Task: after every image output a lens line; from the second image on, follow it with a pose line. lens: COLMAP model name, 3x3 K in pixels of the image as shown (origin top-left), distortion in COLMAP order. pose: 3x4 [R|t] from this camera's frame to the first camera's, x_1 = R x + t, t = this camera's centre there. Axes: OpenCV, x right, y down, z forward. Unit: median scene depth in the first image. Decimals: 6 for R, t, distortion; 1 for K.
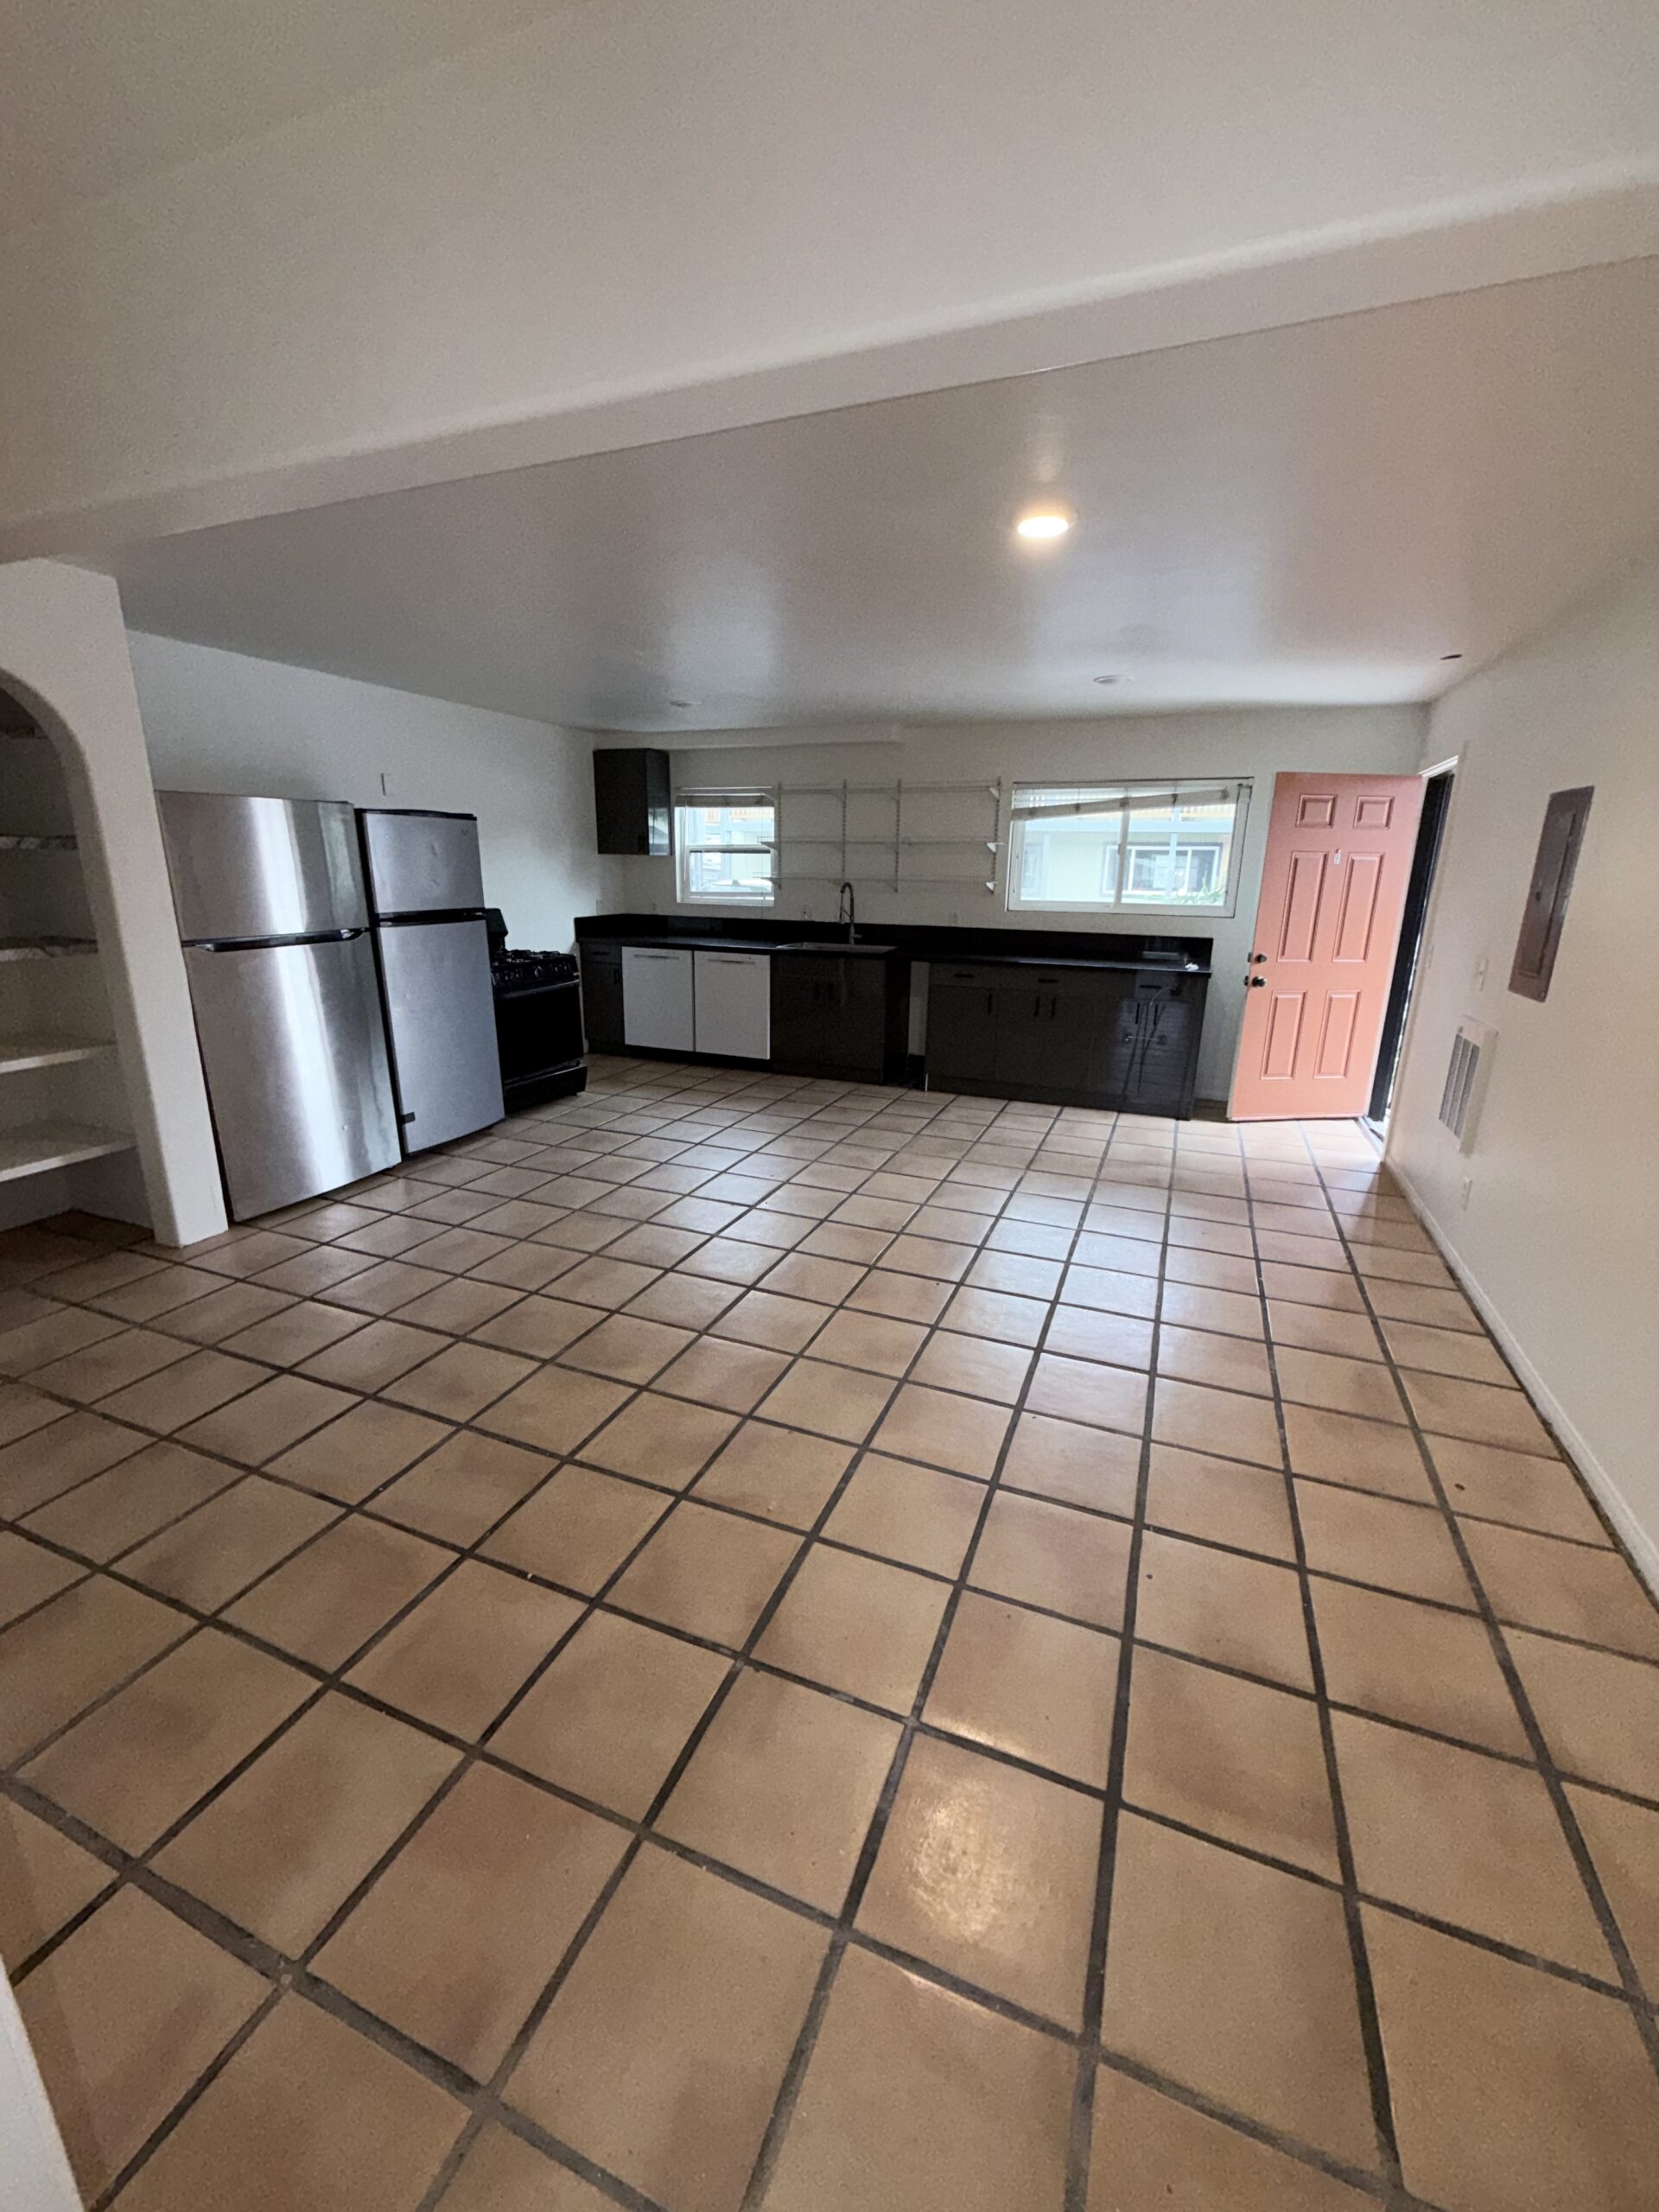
lens RADIAL K [[880.0, 0, 830.4], [0, 880.0, 1102.9], [0, 0, 1]] dist [0.004411, 0.000174]
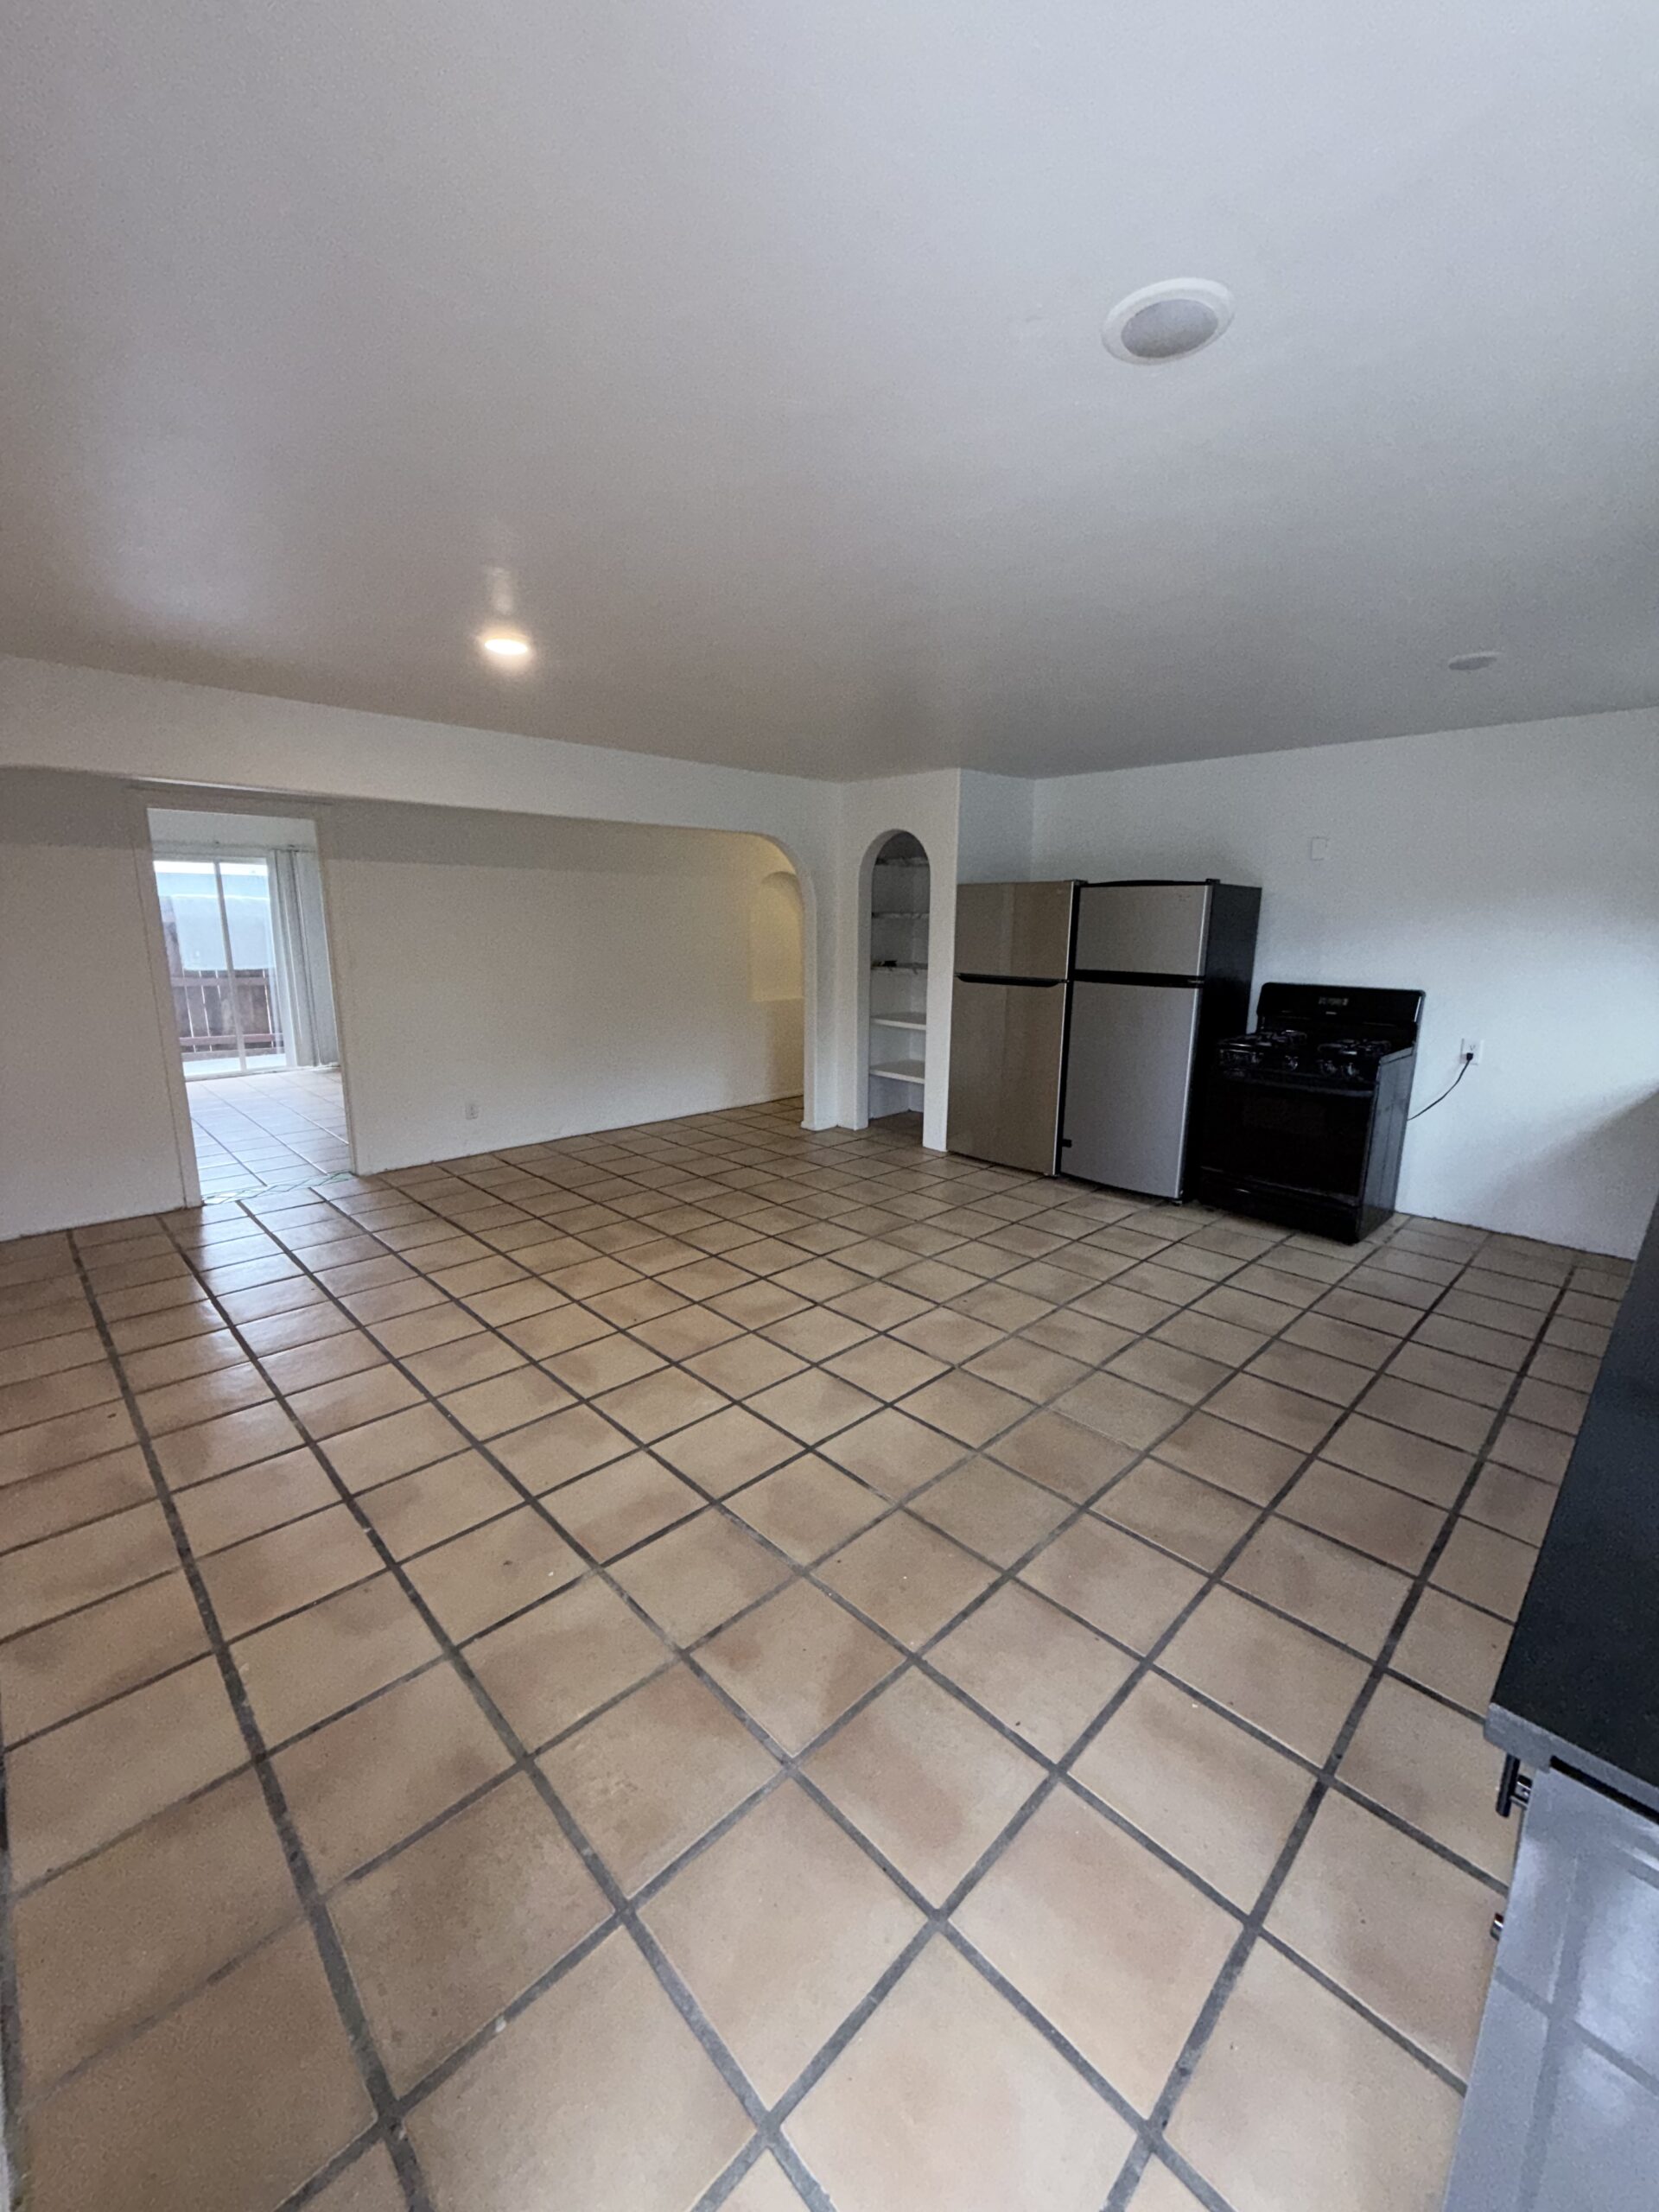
lens RADIAL K [[880.0, 0, 830.7], [0, 880.0, 1107.2], [0, 0, 1]] dist [0.004411, 0.000174]
pose [[-0.401500, 0.176287, -0.898733, 0.748389], [-0.253953, 0.921393, 0.294183, -0.317339], [0.879946, 0.346350, -0.325170, 1.189804]]
